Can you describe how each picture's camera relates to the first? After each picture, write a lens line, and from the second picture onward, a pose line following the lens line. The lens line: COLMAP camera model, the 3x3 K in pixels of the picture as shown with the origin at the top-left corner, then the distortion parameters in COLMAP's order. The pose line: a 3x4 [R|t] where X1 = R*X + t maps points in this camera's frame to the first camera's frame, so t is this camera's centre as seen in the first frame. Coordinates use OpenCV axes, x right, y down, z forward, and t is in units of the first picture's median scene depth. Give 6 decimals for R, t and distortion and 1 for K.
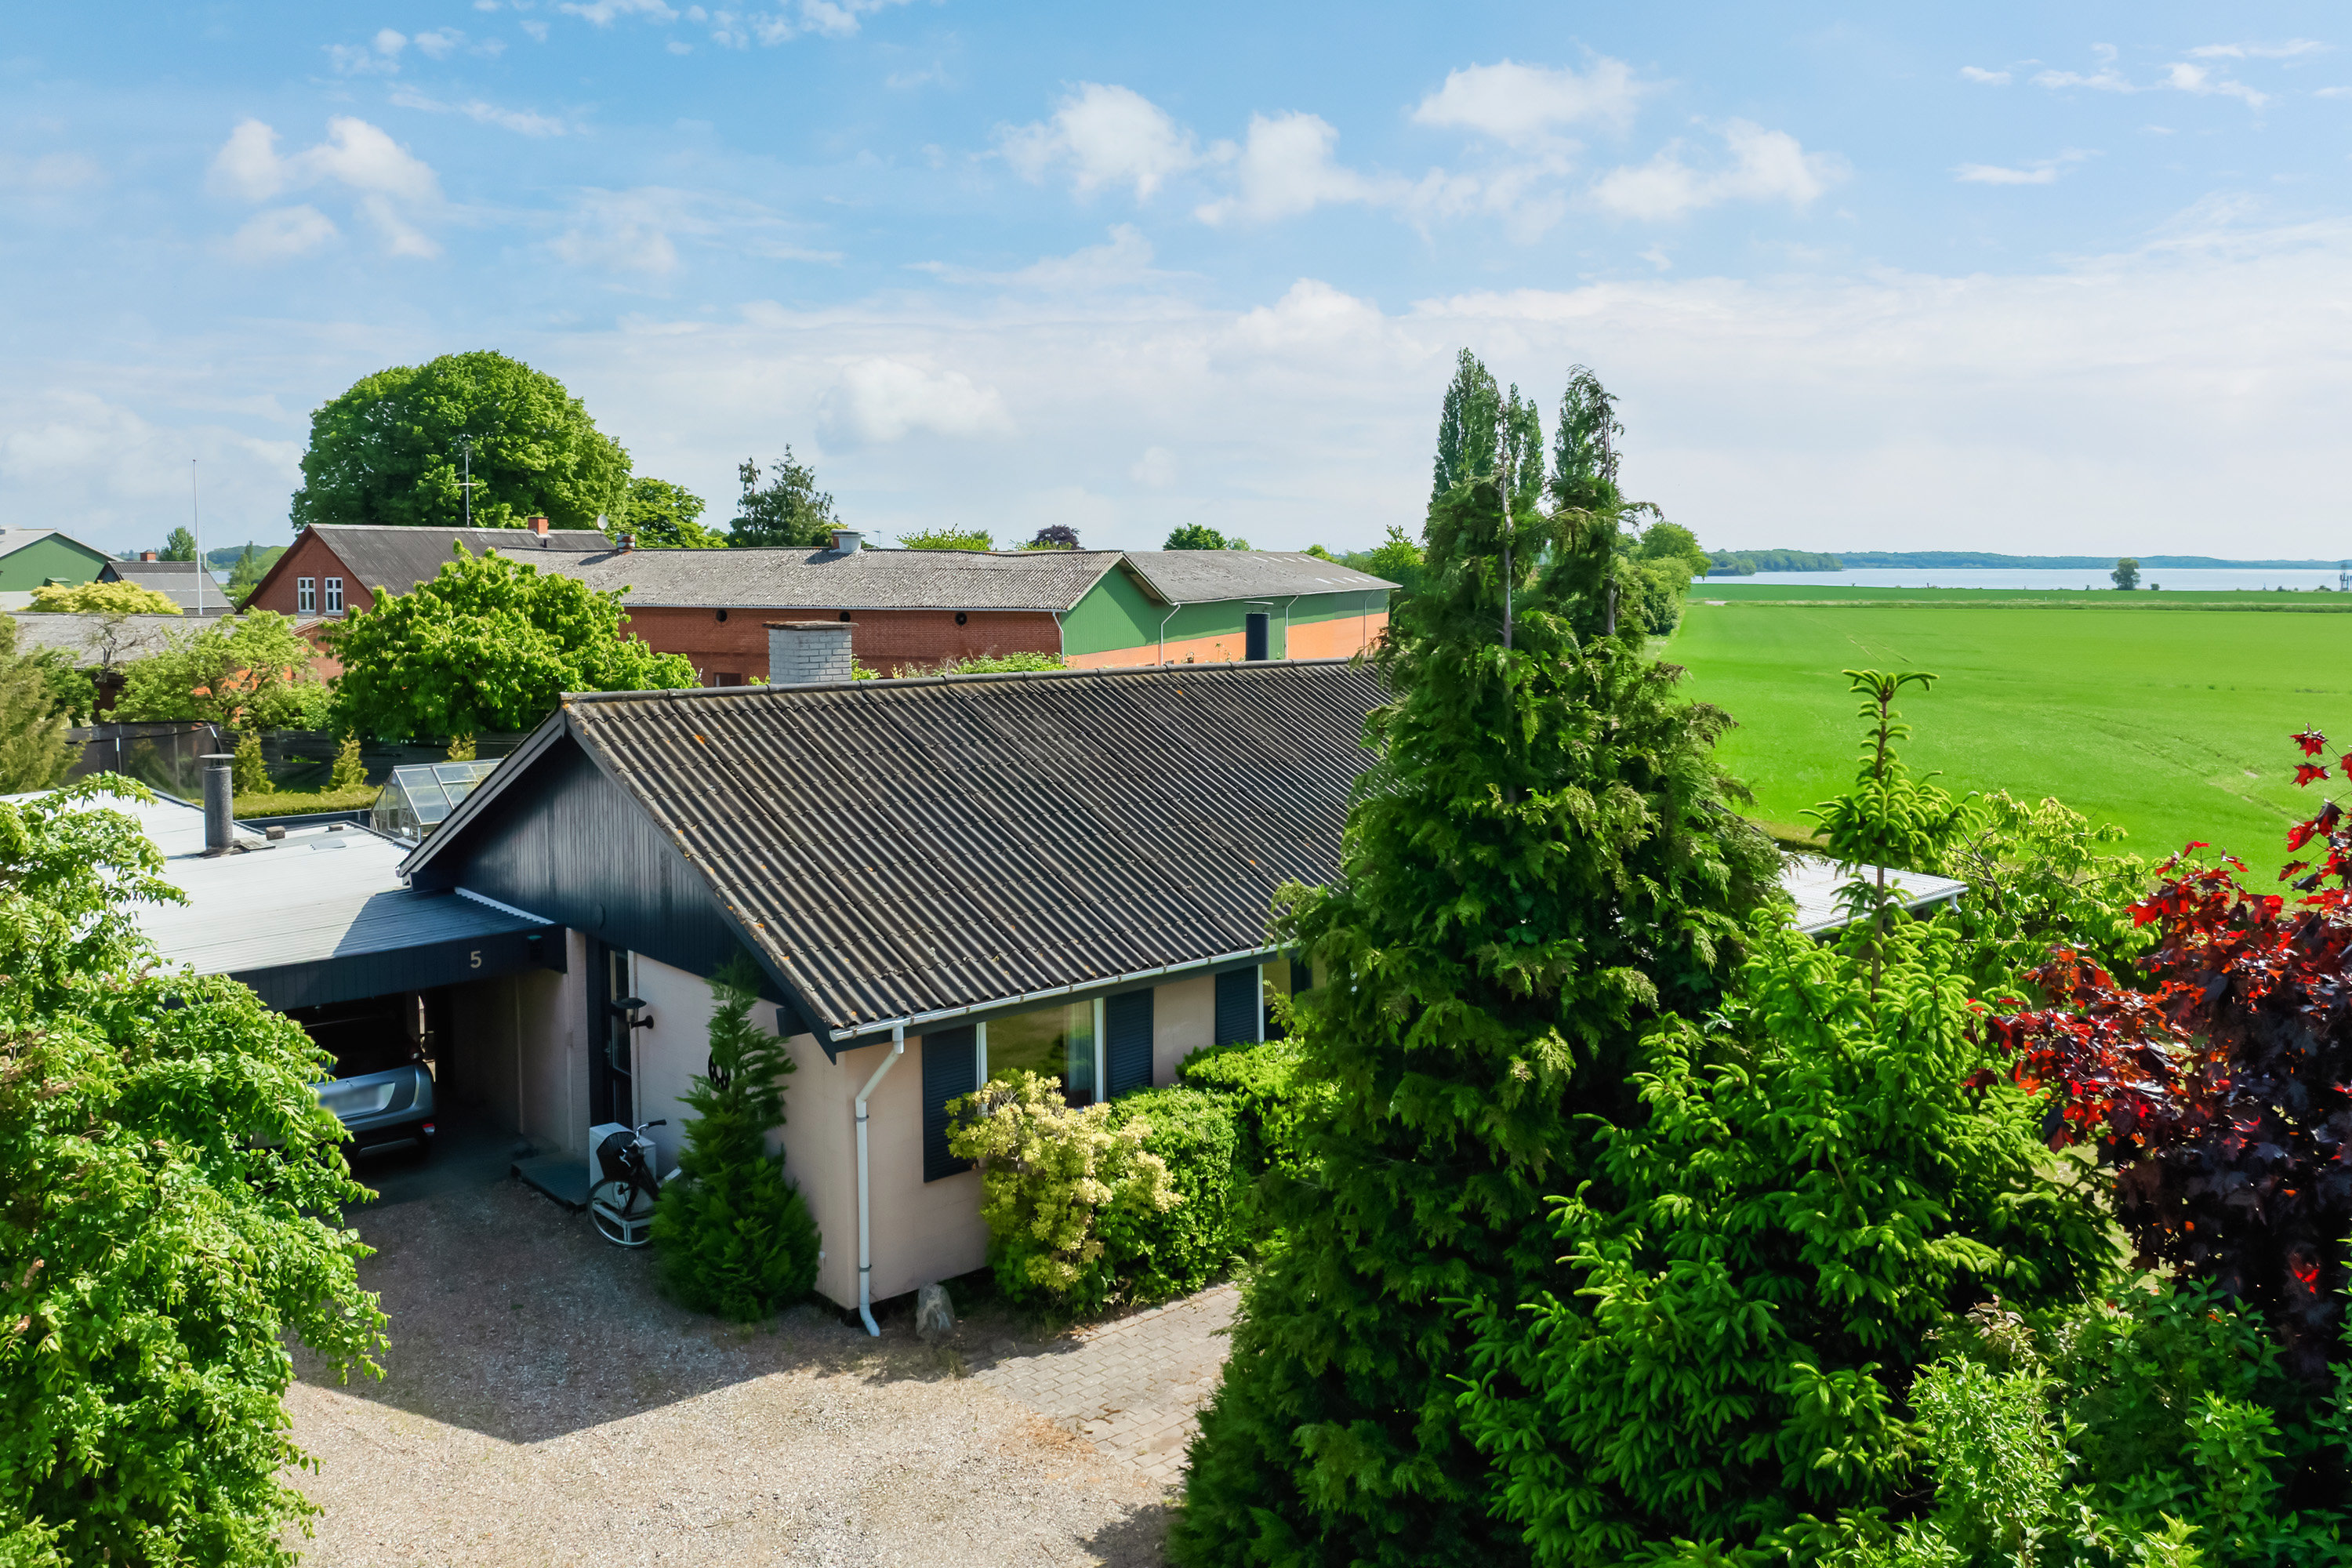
lens RADIAL K [[1660.1, 0, 1178.7], [0, 1660.1, 721.8], [0, 0, 1]] dist [-0.019623, -0.003506]
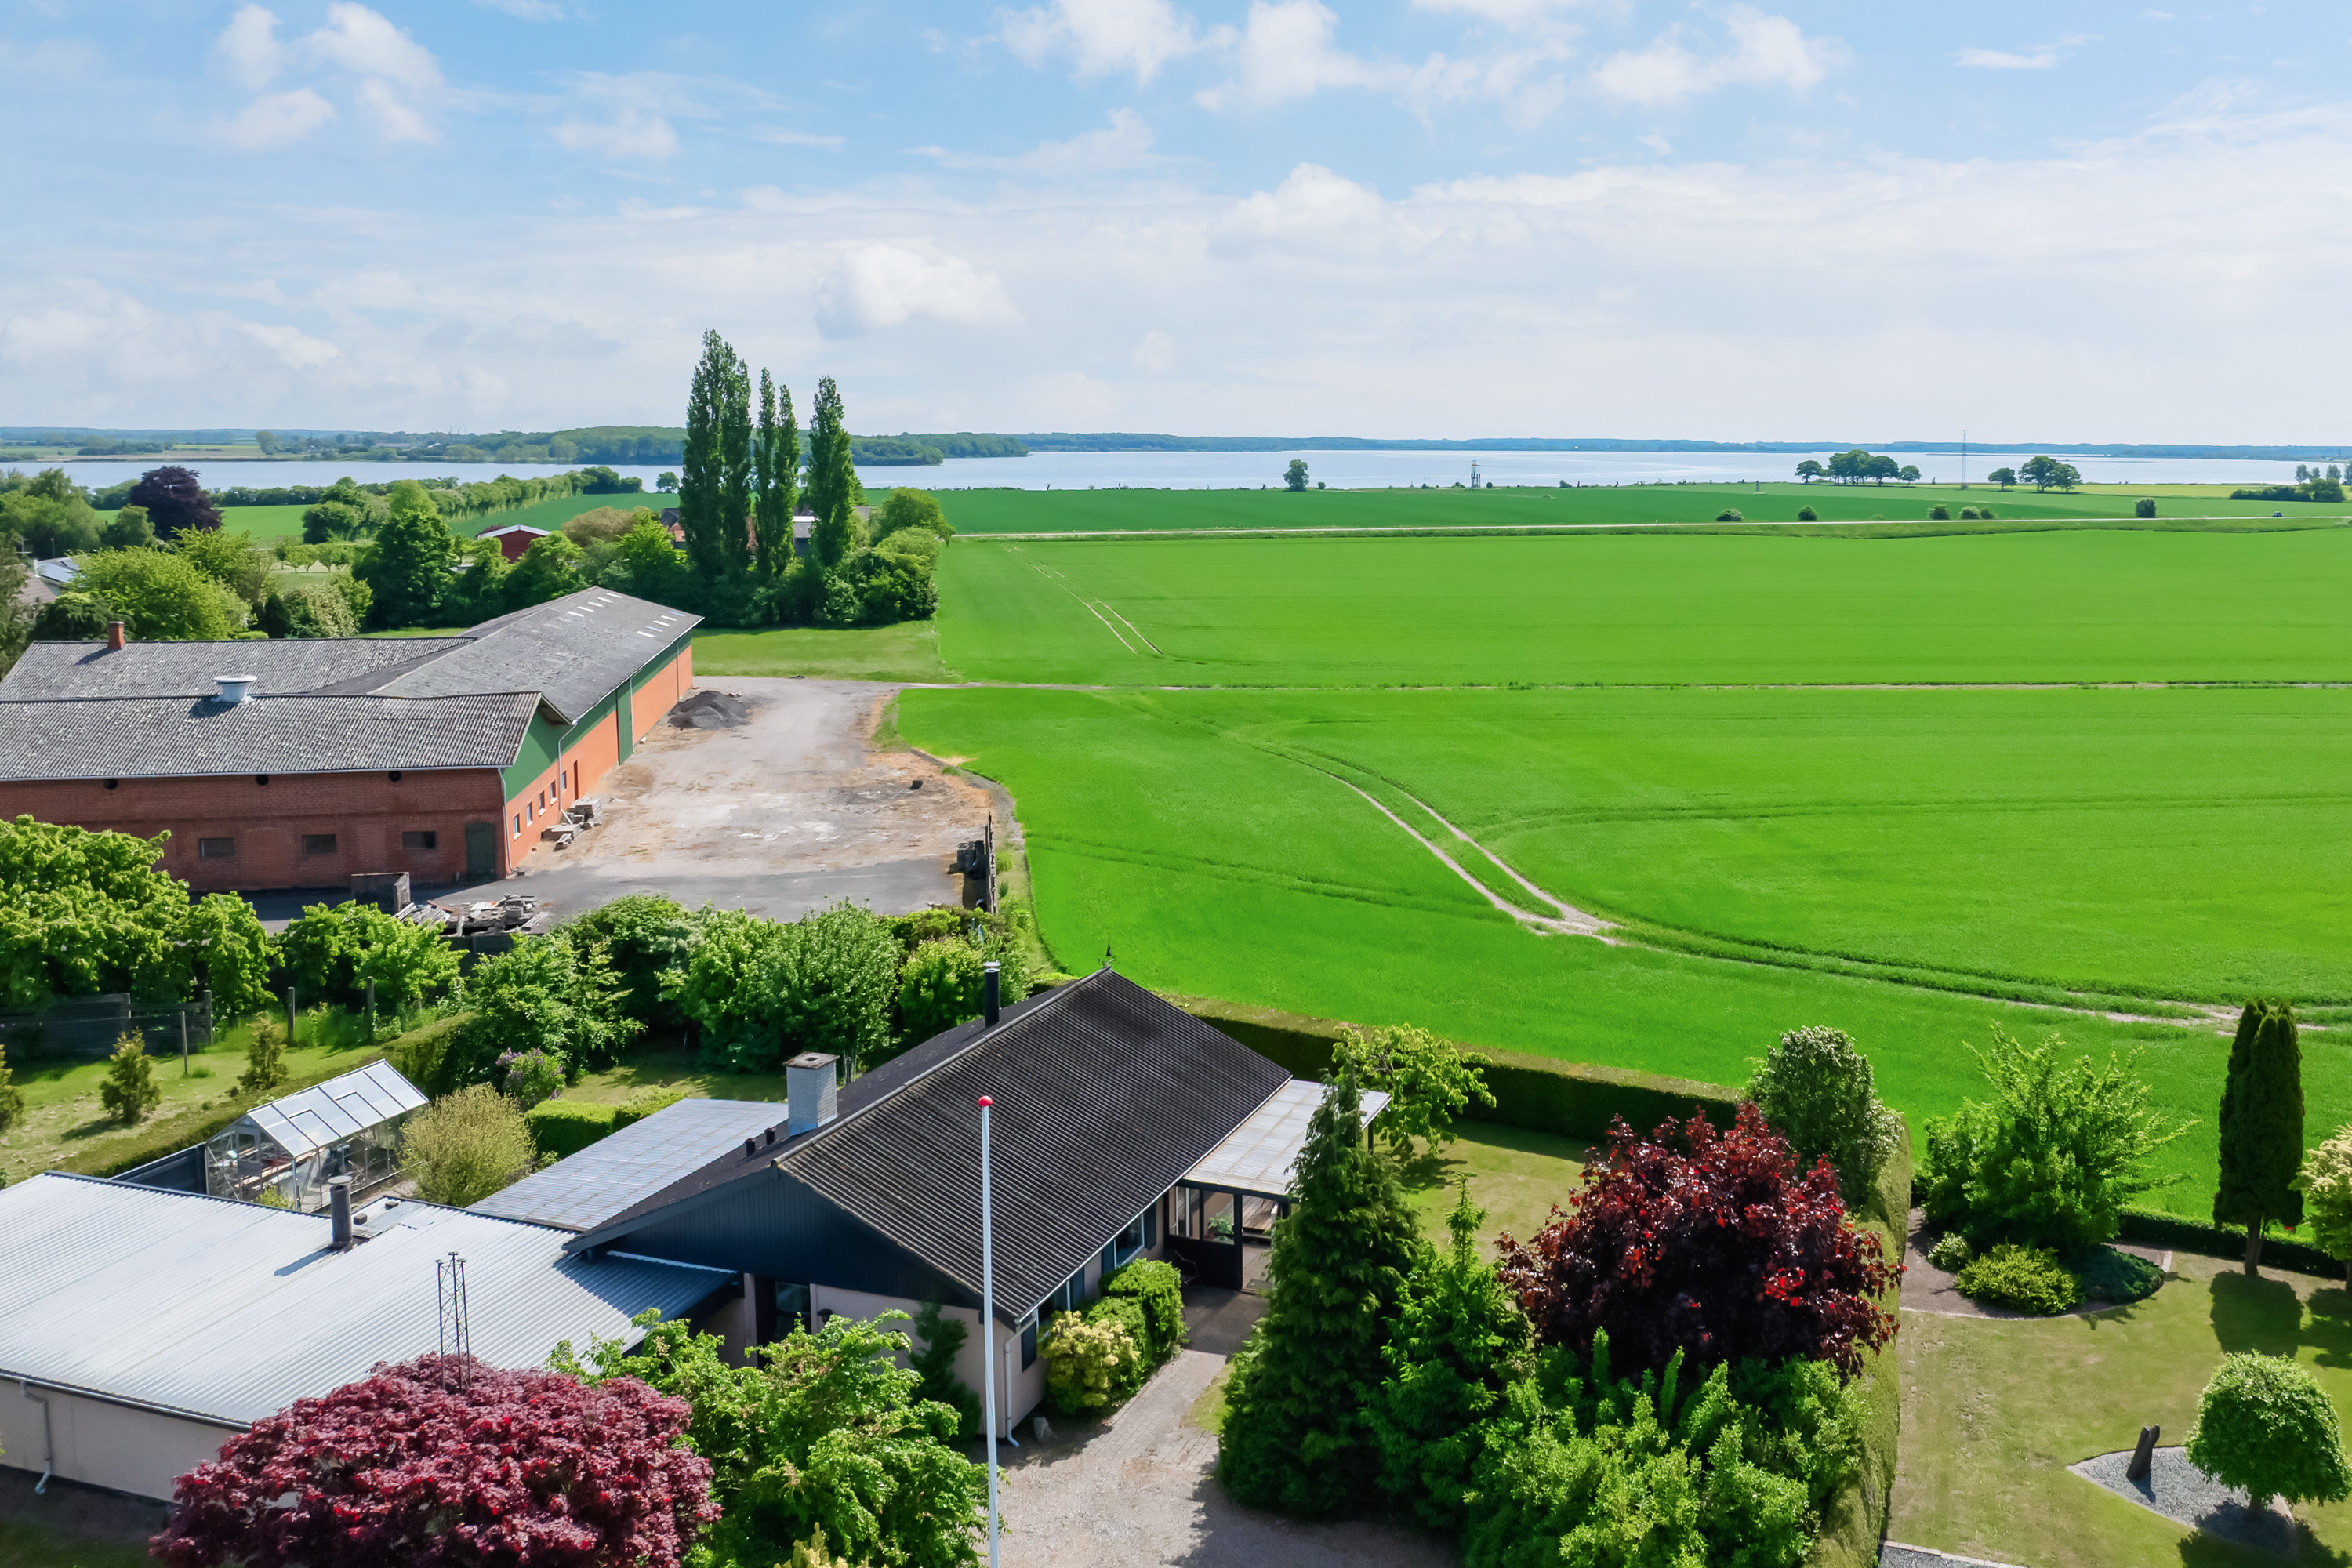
lens RADIAL K [[1878.7, 0, 1177.9], [0, 1878.7, 680.3], [0, 0, 1]] dist [-0.024195, -0.020473]
pose [[0.893368, -0.071883, 0.443539, -1.492715], [0.055157, 0.997199, 0.050516, -1.097084], [-0.445928, -0.020665, 0.894830, -1.864224]]
